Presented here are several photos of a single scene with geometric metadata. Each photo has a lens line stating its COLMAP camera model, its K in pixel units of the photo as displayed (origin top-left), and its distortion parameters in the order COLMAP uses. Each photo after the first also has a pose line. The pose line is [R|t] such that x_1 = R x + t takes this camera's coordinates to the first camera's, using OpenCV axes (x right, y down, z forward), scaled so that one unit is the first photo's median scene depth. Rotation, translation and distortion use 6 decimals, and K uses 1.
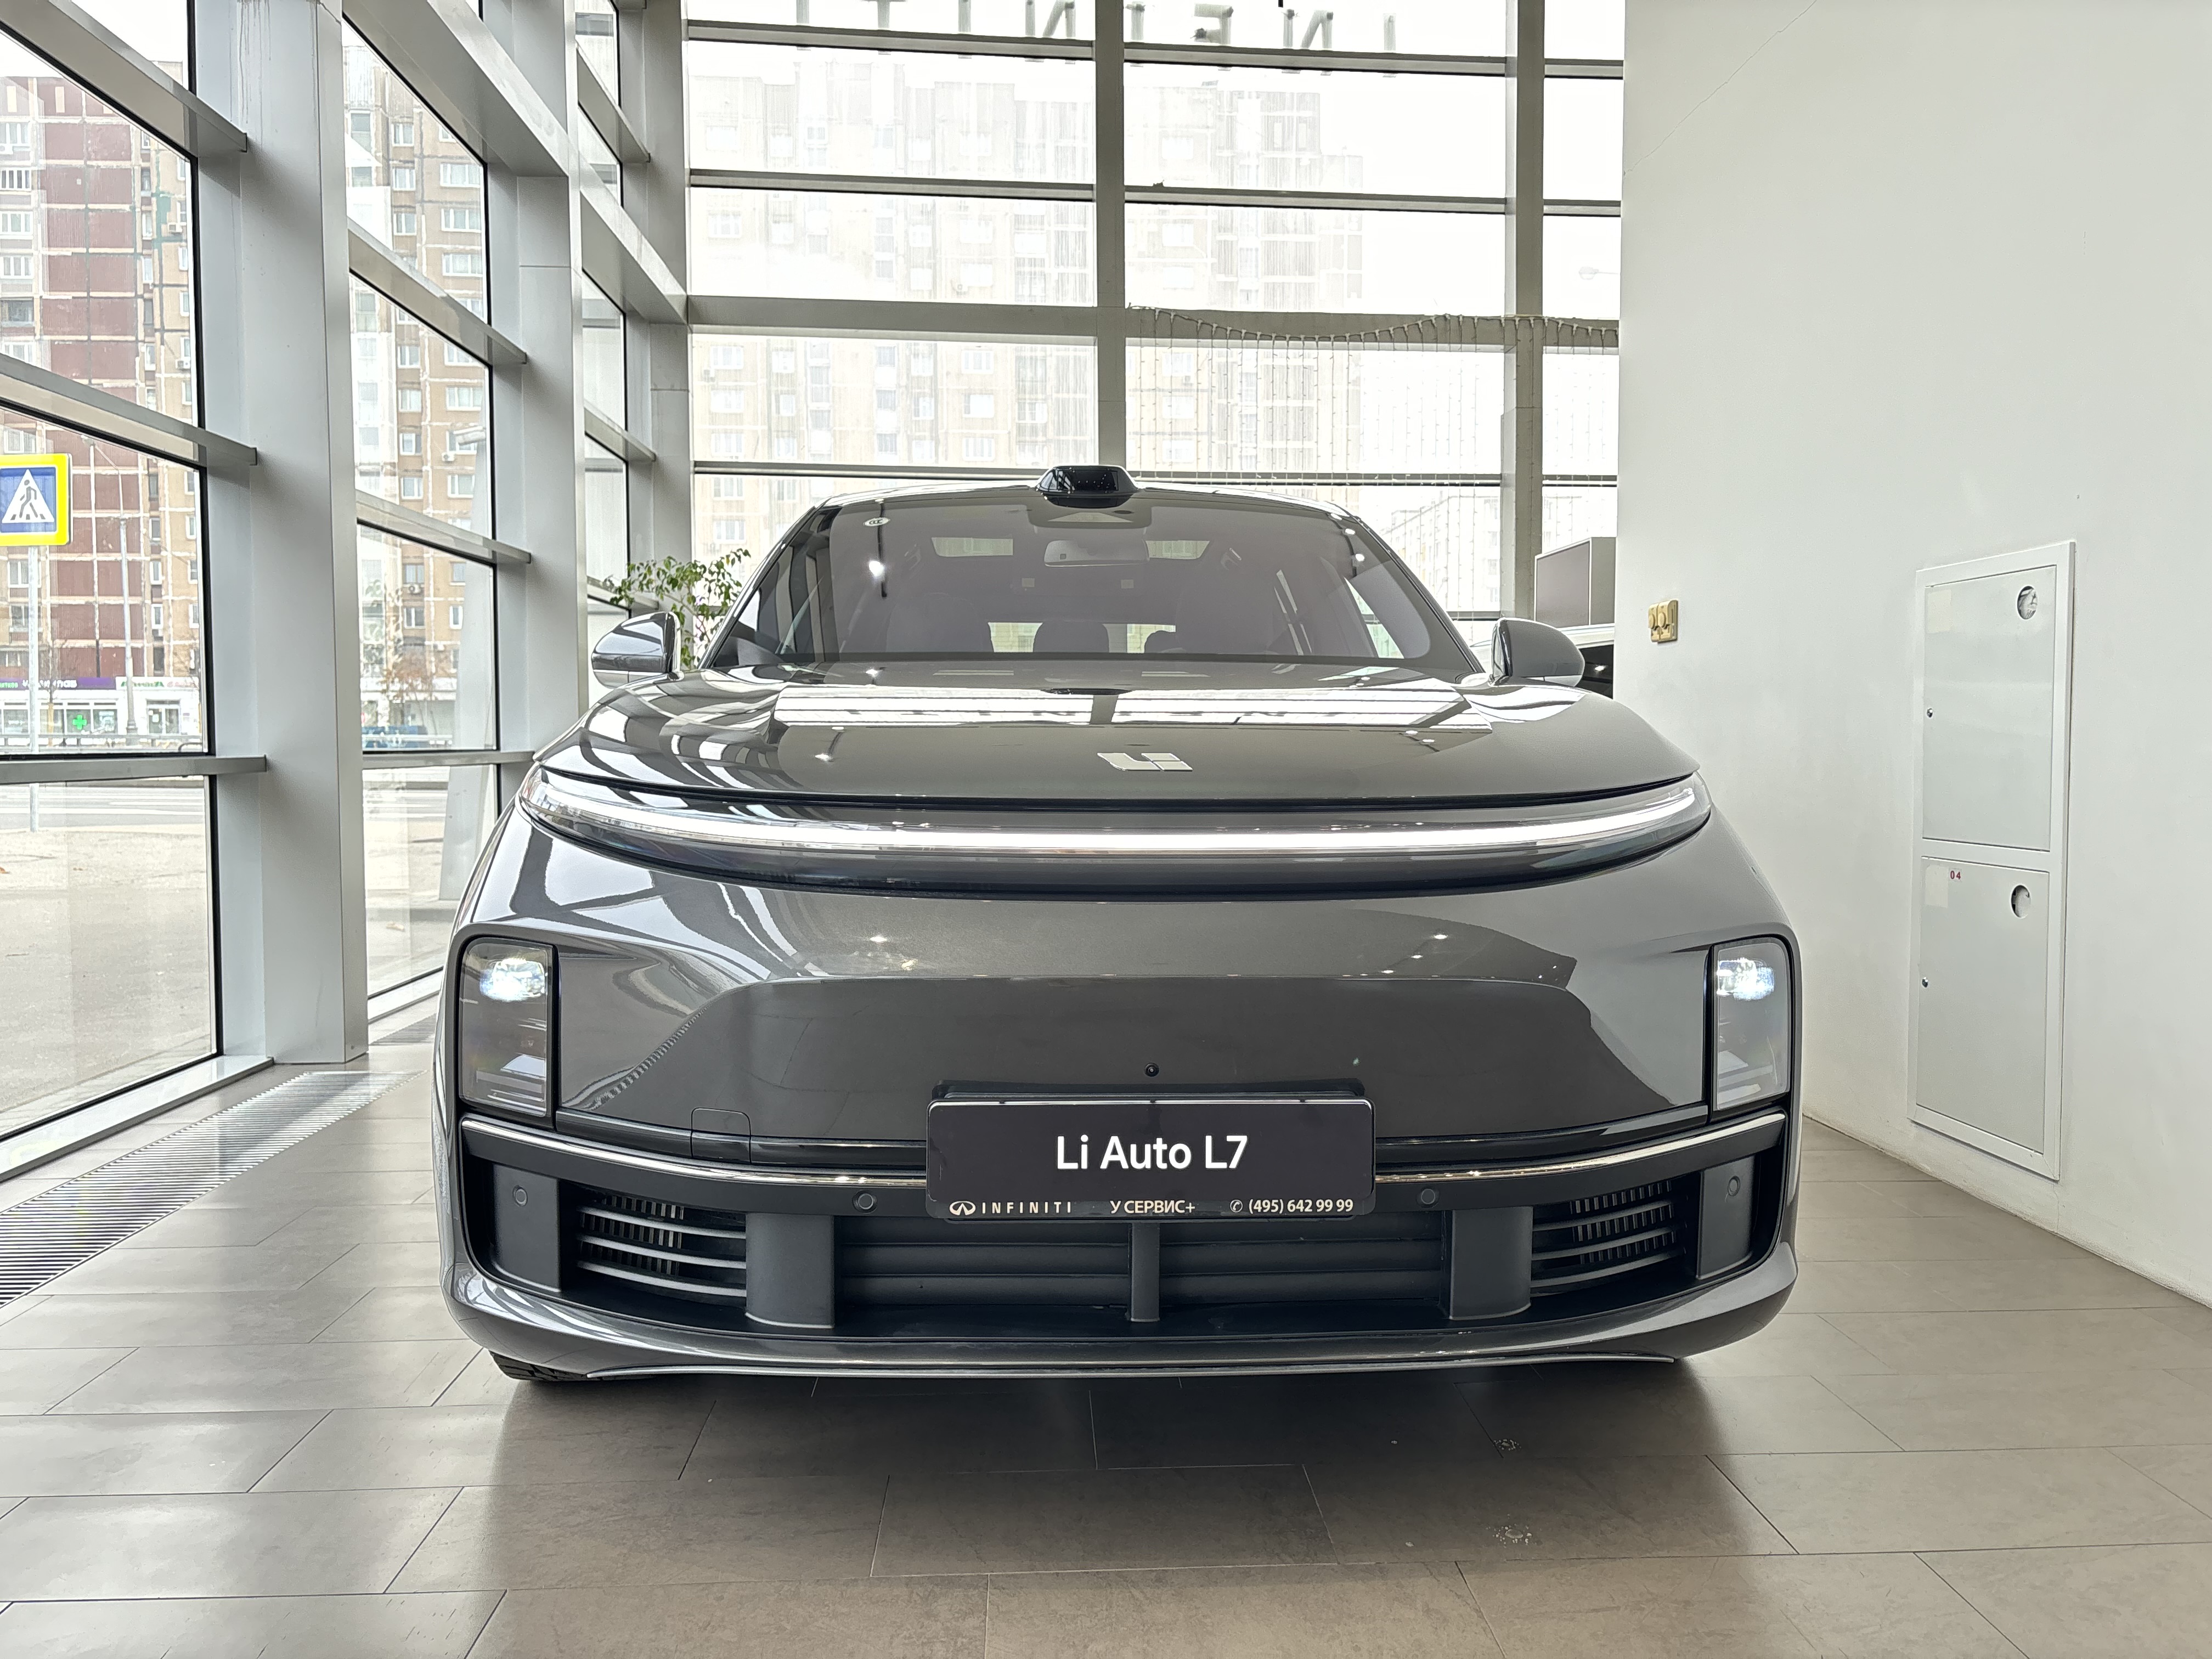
lens RADIAL K [[1656.4, 0, 1099.3], [0, 1656.4, 810.2], [0, 0, 1]] dist [-0.002430, -0.000026]
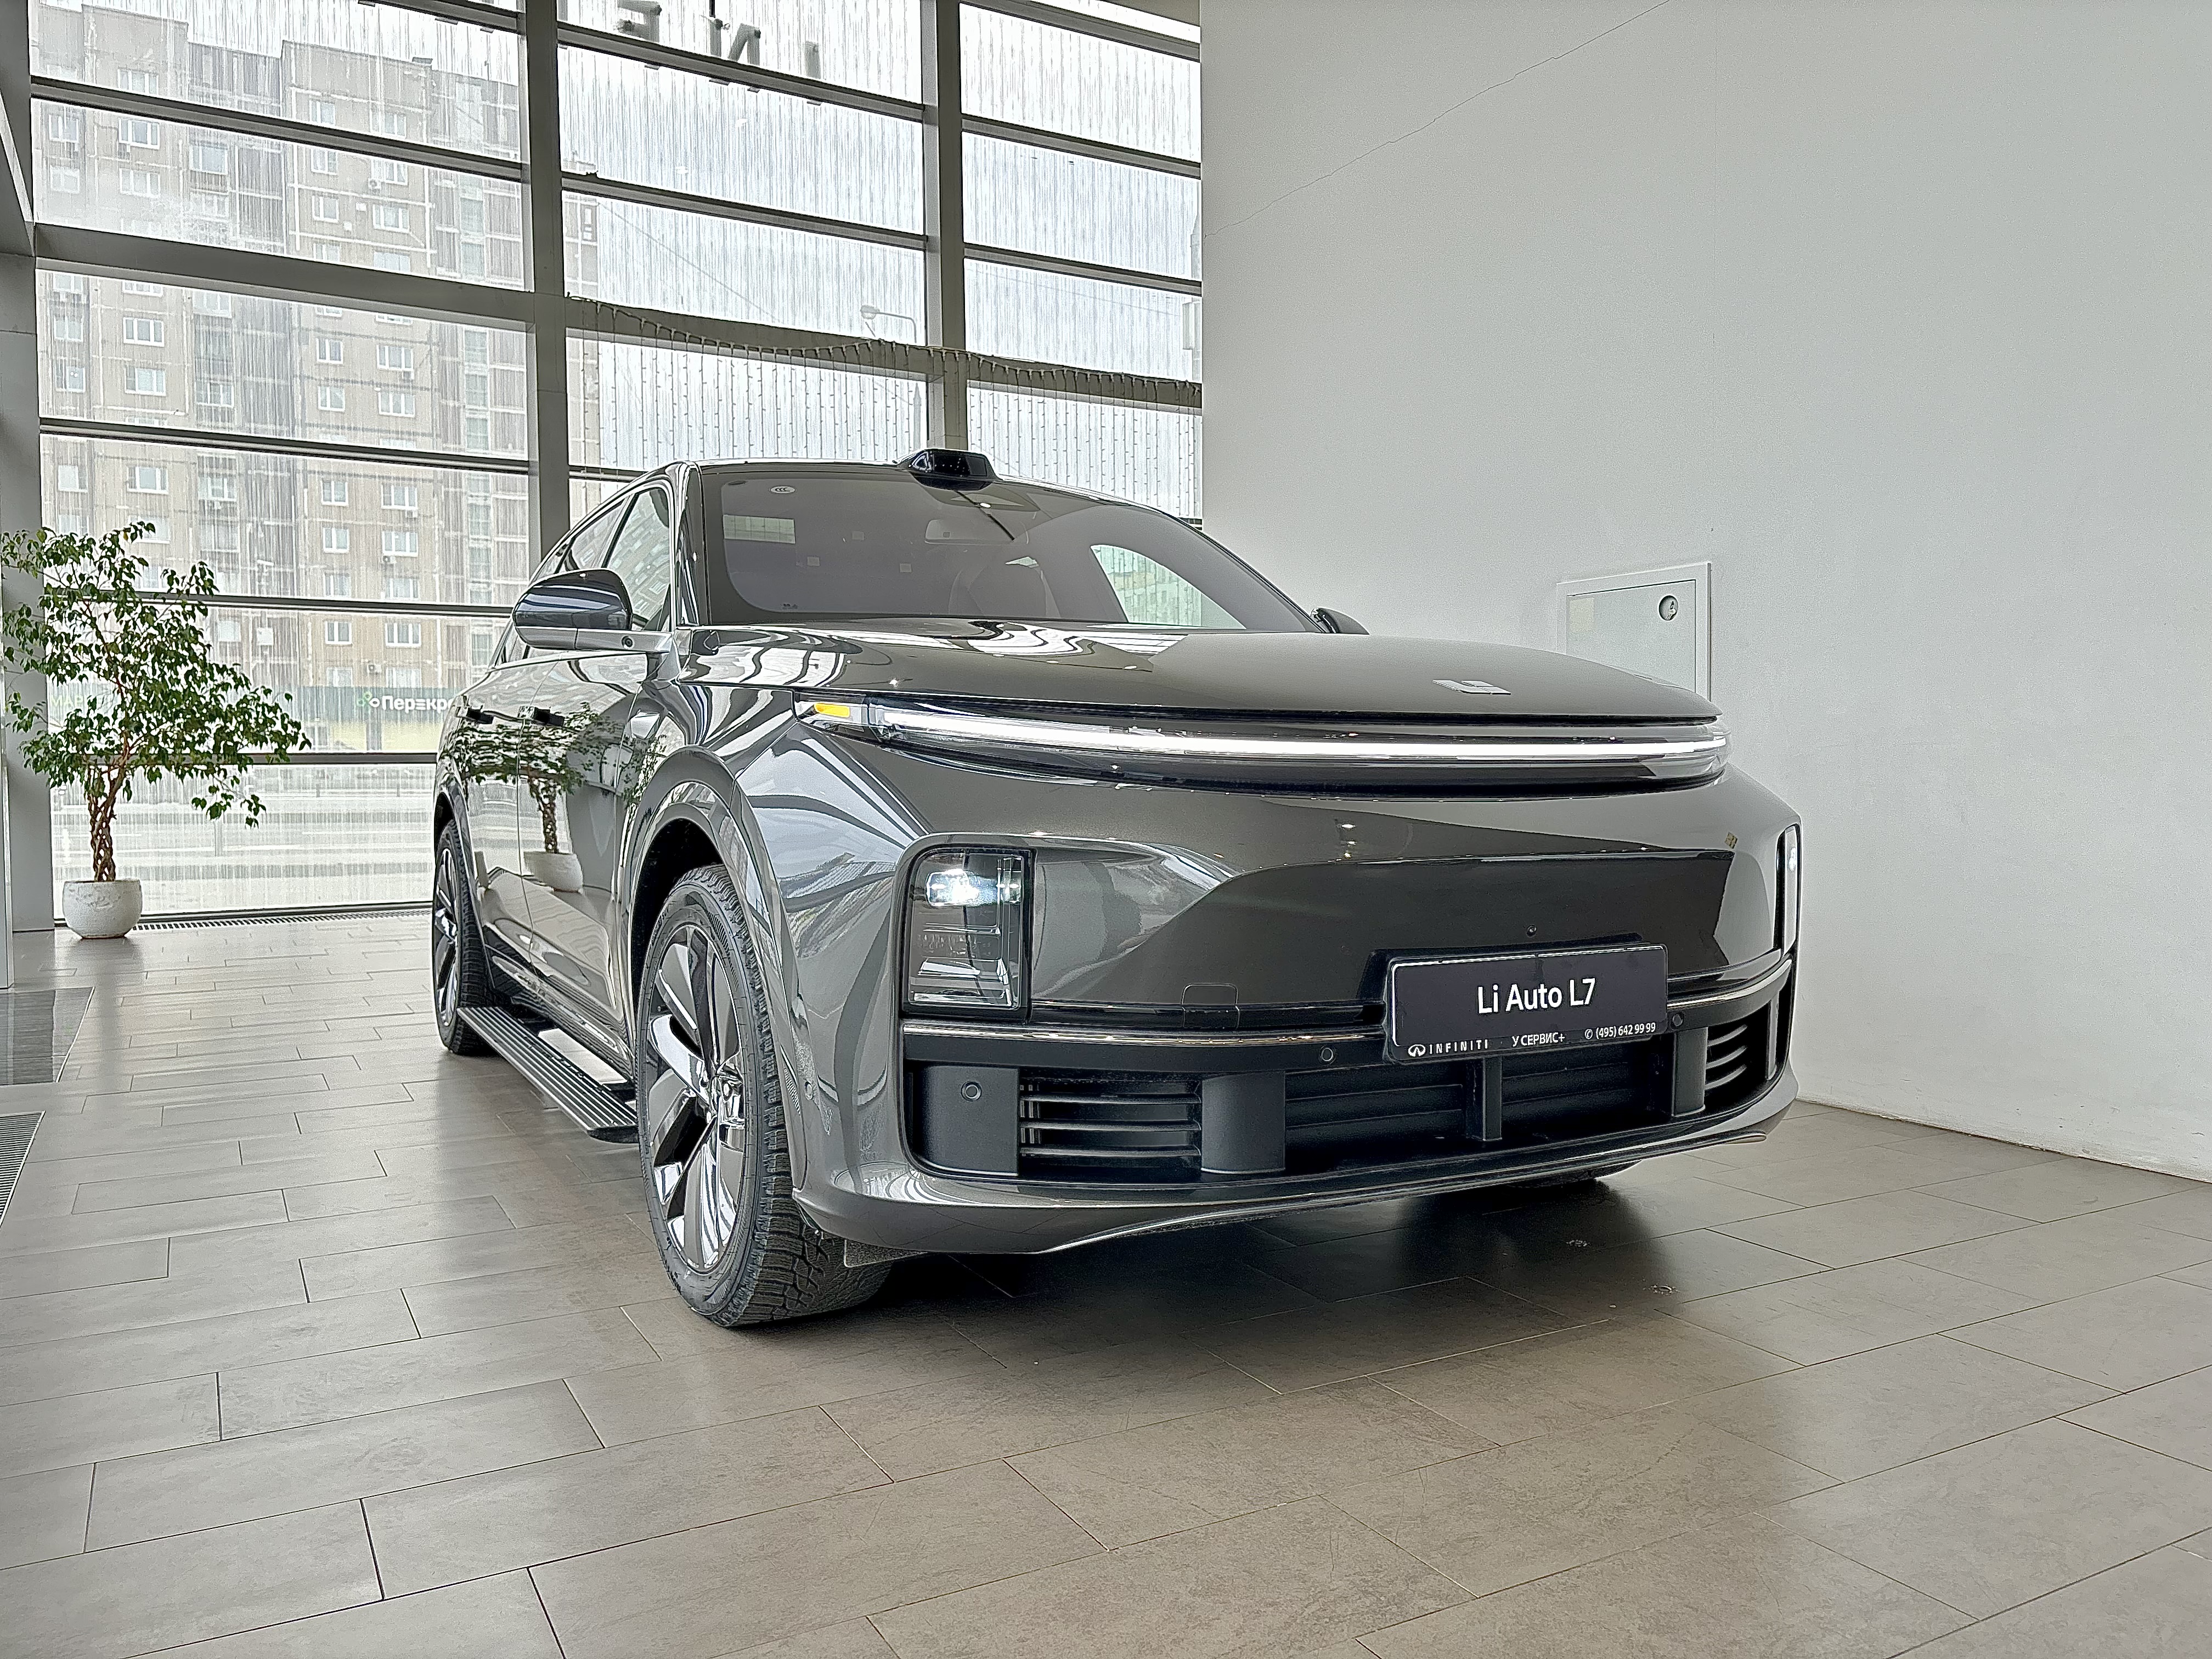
lens RADIAL K [[1666.7, 0, 1106.0], [0, 1666.7, 829.5], [0, 0, 1]] dist [-0.022274, 0.007570]
pose [[0.900428, -0.016302, 0.434701, -0.720427], [0.018733, 0.999824, -0.001307, 0.069320], [-0.434603, 0.009320, 0.900574, 0.011871]]
